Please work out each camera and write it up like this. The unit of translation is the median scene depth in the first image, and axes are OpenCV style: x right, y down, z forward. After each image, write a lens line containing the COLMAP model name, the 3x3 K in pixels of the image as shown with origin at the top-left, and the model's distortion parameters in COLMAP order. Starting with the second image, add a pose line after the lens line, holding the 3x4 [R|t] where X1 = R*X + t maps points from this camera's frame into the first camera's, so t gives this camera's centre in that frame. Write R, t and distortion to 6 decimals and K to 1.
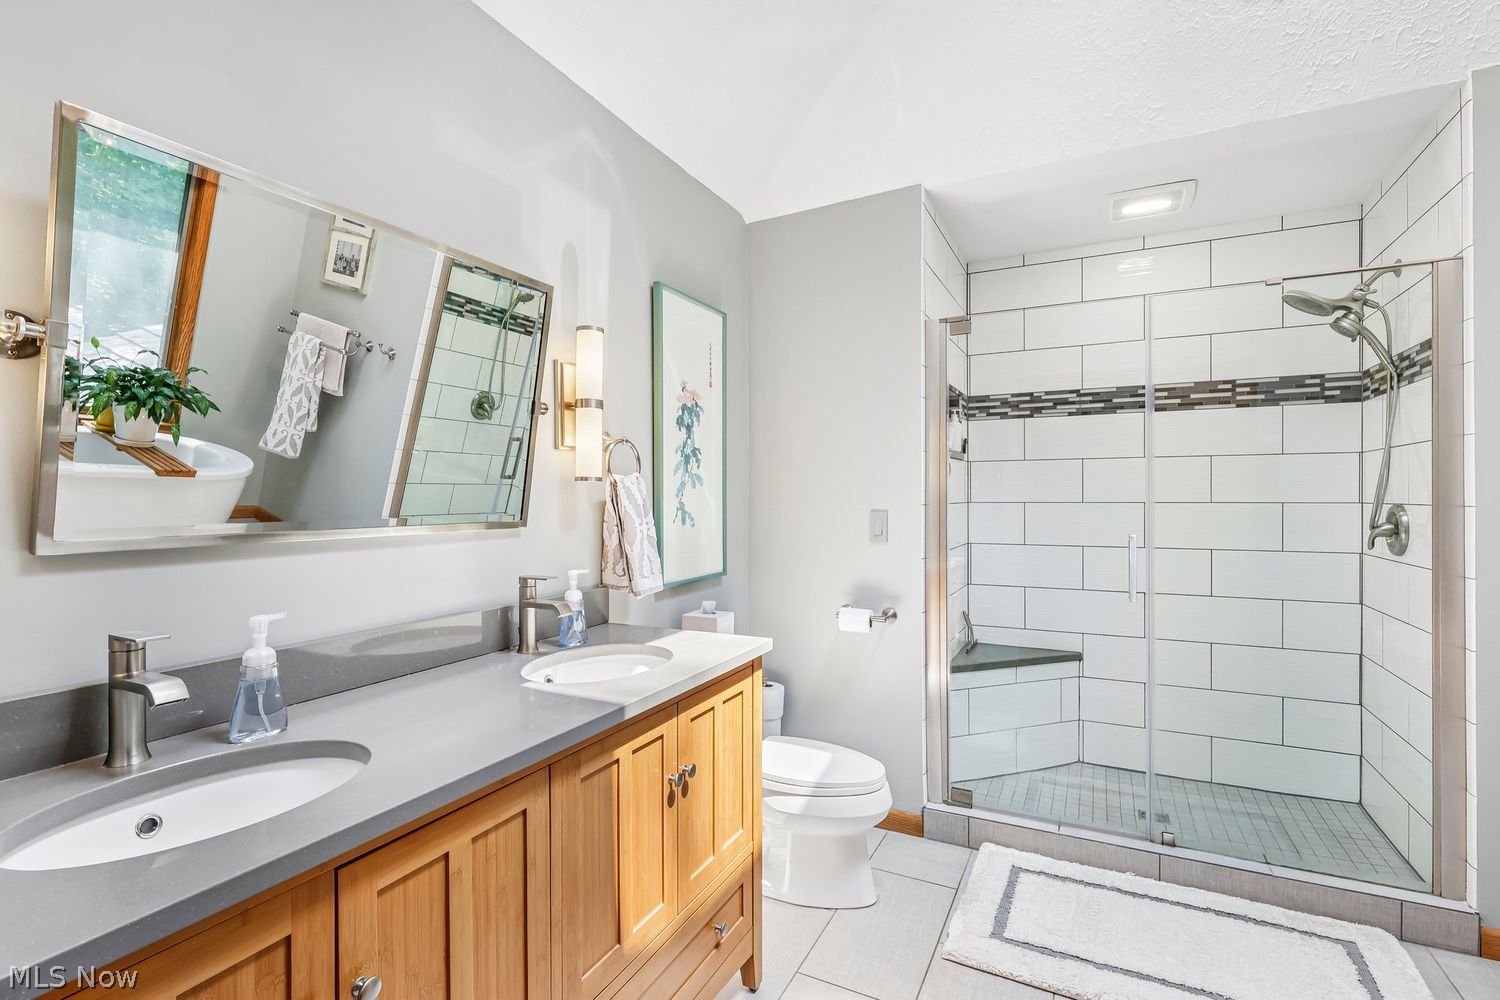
lens RADIAL K [[692.0, 0, 748.0], [0, 692.0, 503.7], [0, 0, 1]] dist [-0.000929, -0.000051]
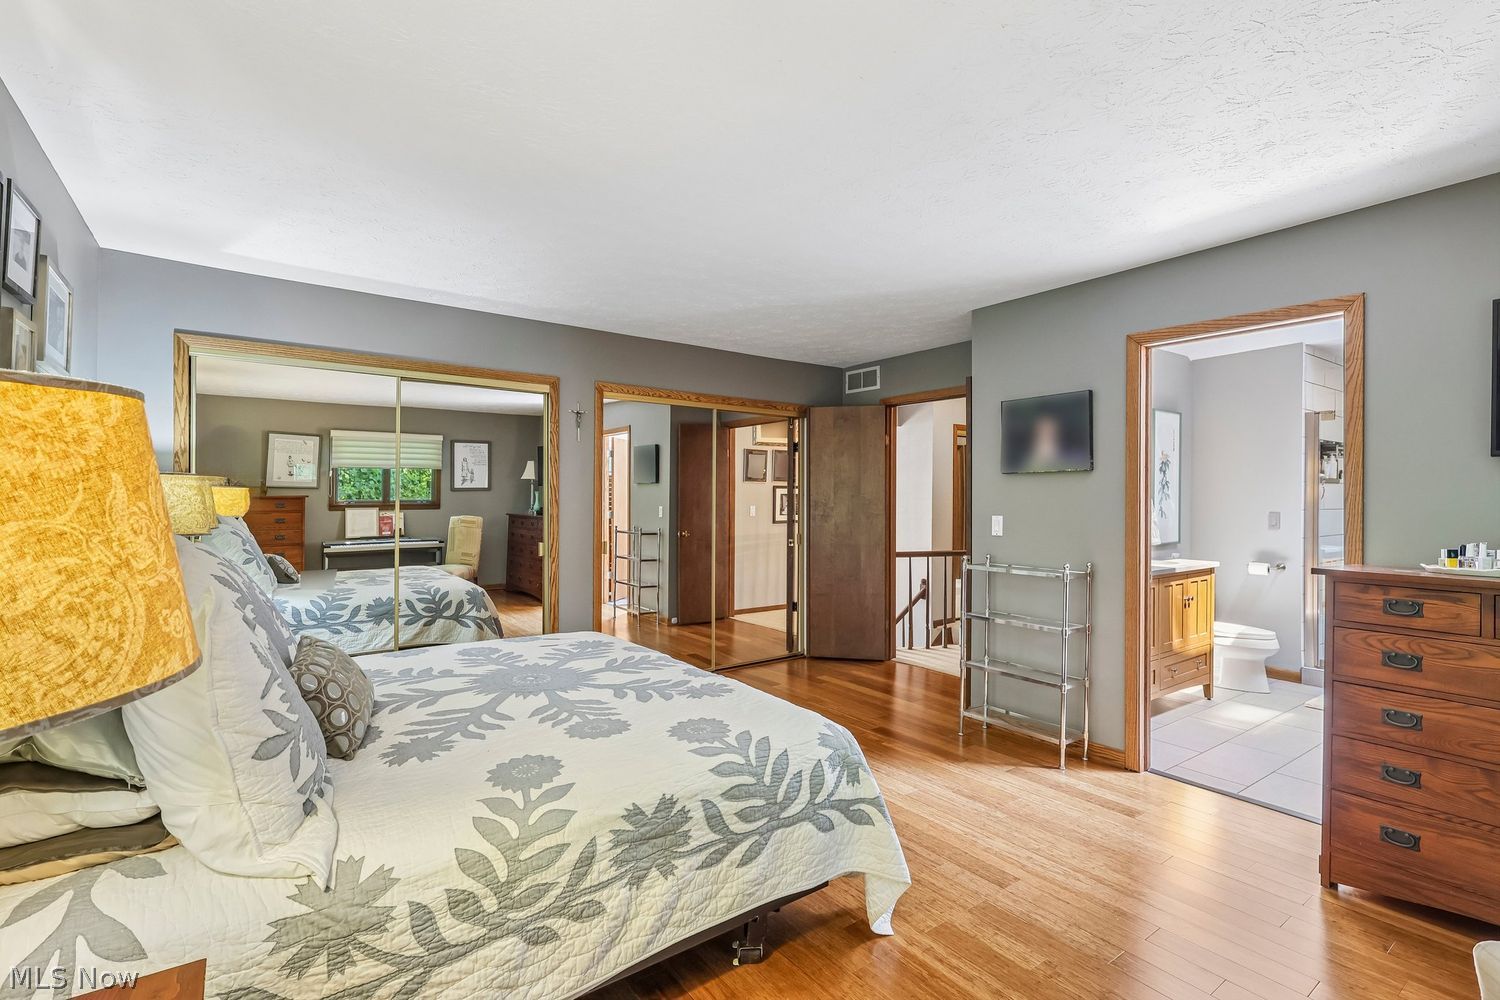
lens RADIAL K [[692.0, 0, 757.9], [0, 692.0, 503.5], [0, 0, 1]] dist [-0.000929, -0.000051]
pose [[0.891027, 0.008621, -0.453869, -0.218971], [-0.009435, 0.999955, 0.000470, -0.001927], [0.453853, 0.003864, 0.891068, -1.374529]]
